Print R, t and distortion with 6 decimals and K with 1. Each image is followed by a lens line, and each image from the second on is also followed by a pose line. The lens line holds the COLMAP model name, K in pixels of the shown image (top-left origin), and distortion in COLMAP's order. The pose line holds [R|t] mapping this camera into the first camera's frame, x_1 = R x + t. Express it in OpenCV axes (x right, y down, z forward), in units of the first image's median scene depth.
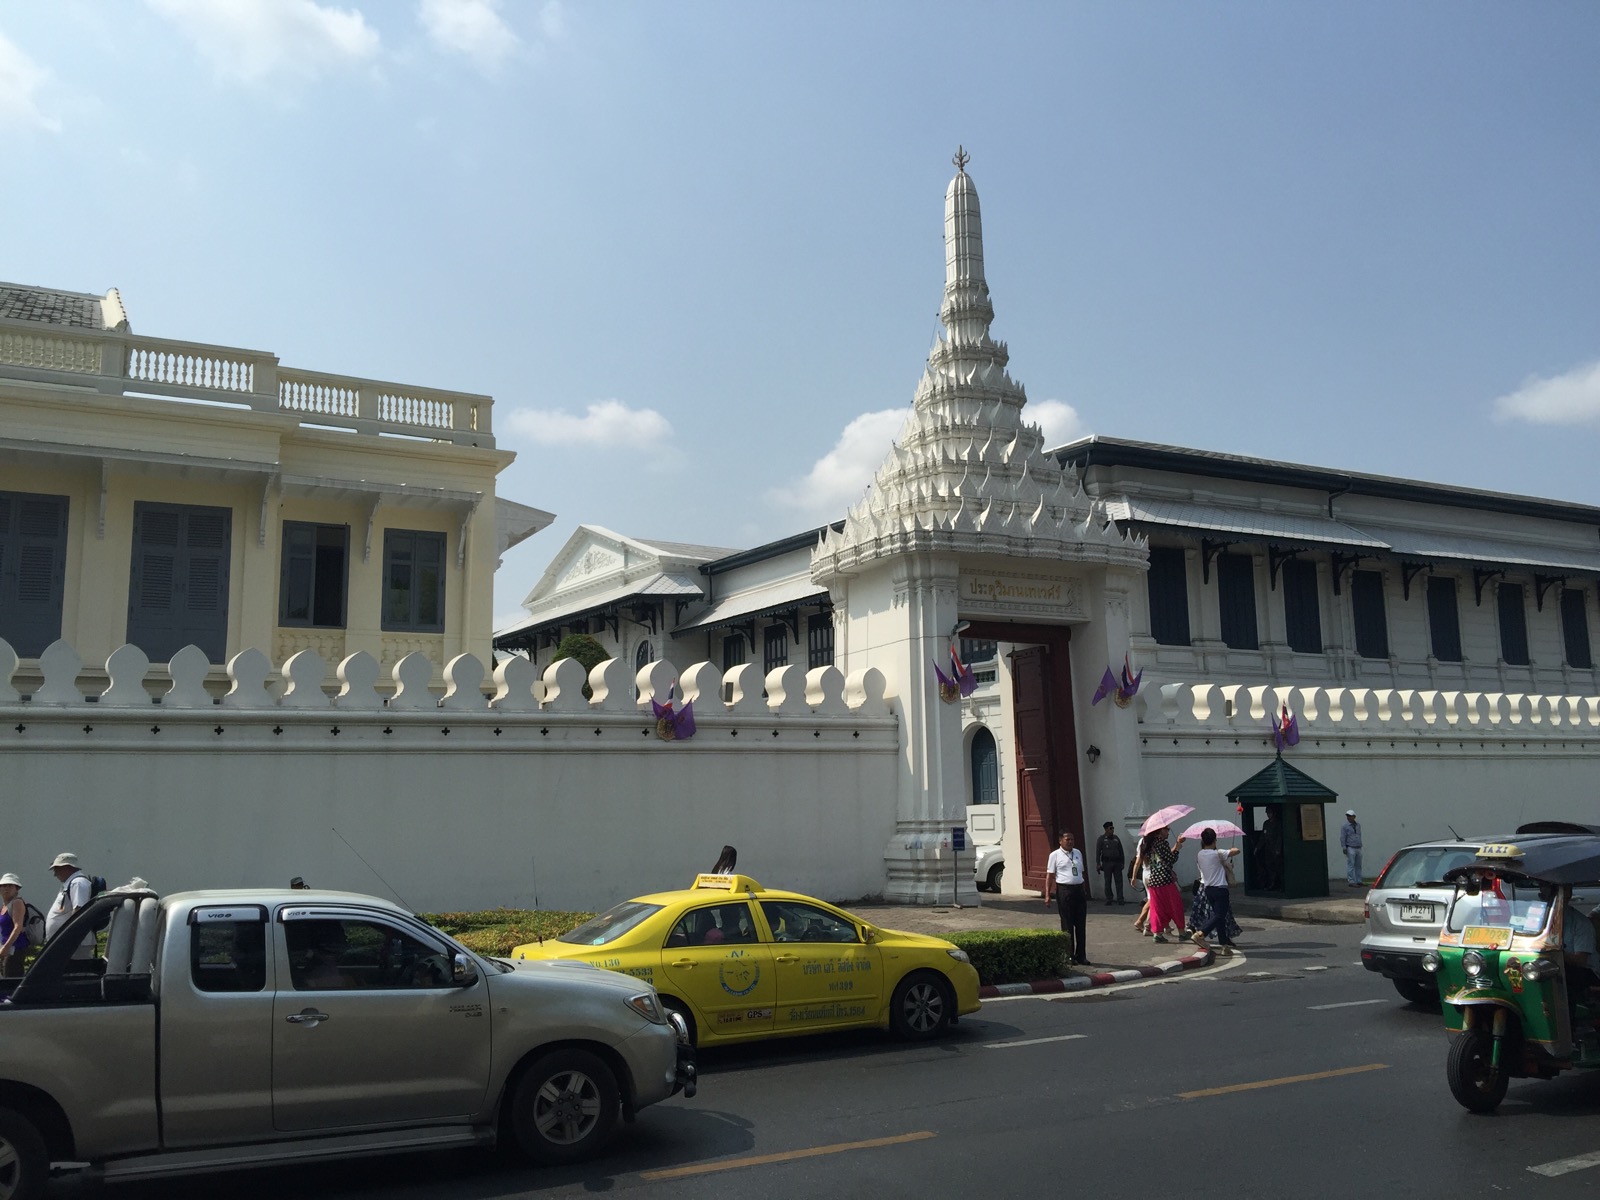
lens RADIAL K [[1380.0, 0, 801.5], [0, 1380.0, 588.6], [0, 0, 1]] dist [0.036223, 0.004628]
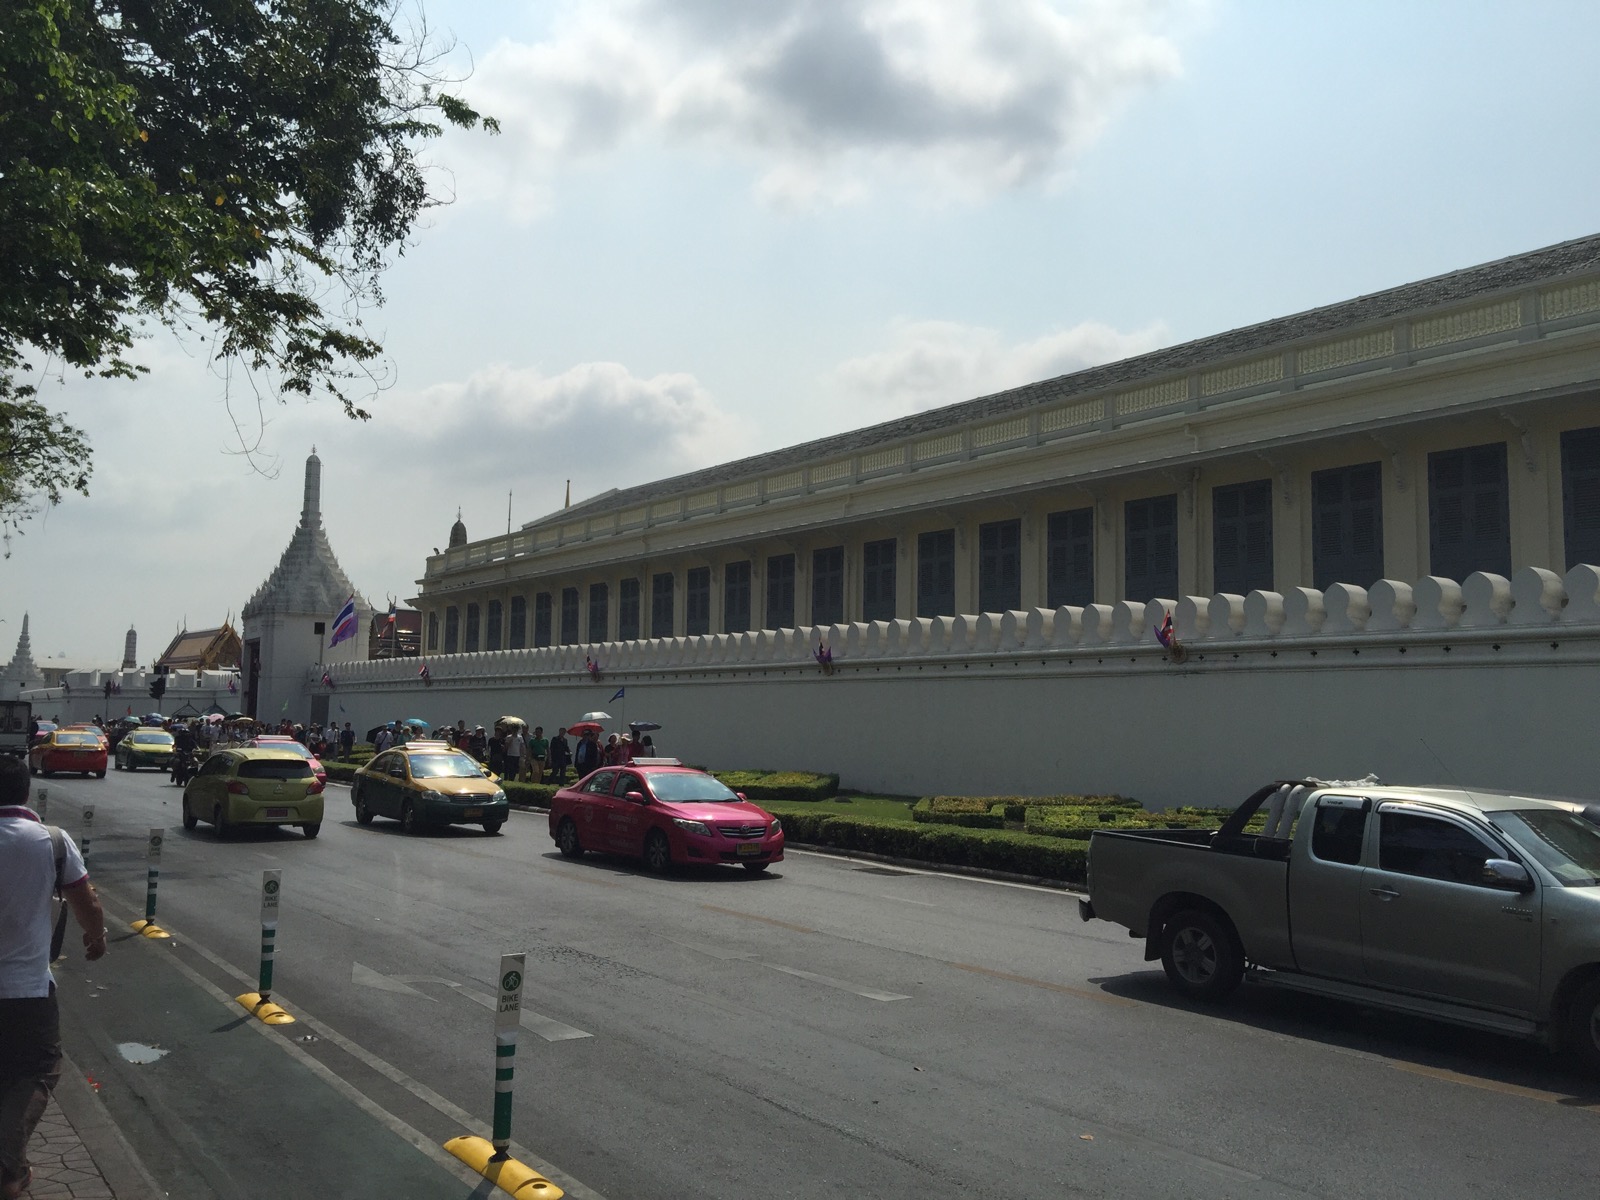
lens RADIAL K [[1380.0, 0, 801.7], [0, 1380.0, 607.0], [0, 0, 1]] dist [0.036223, 0.004628]
pose [[0.226309, -0.062858, -0.972025, 0.696108], [0.139764, 0.989685, -0.031460, 0.036412], [0.963976, -0.128734, 0.232760, 0.278624]]
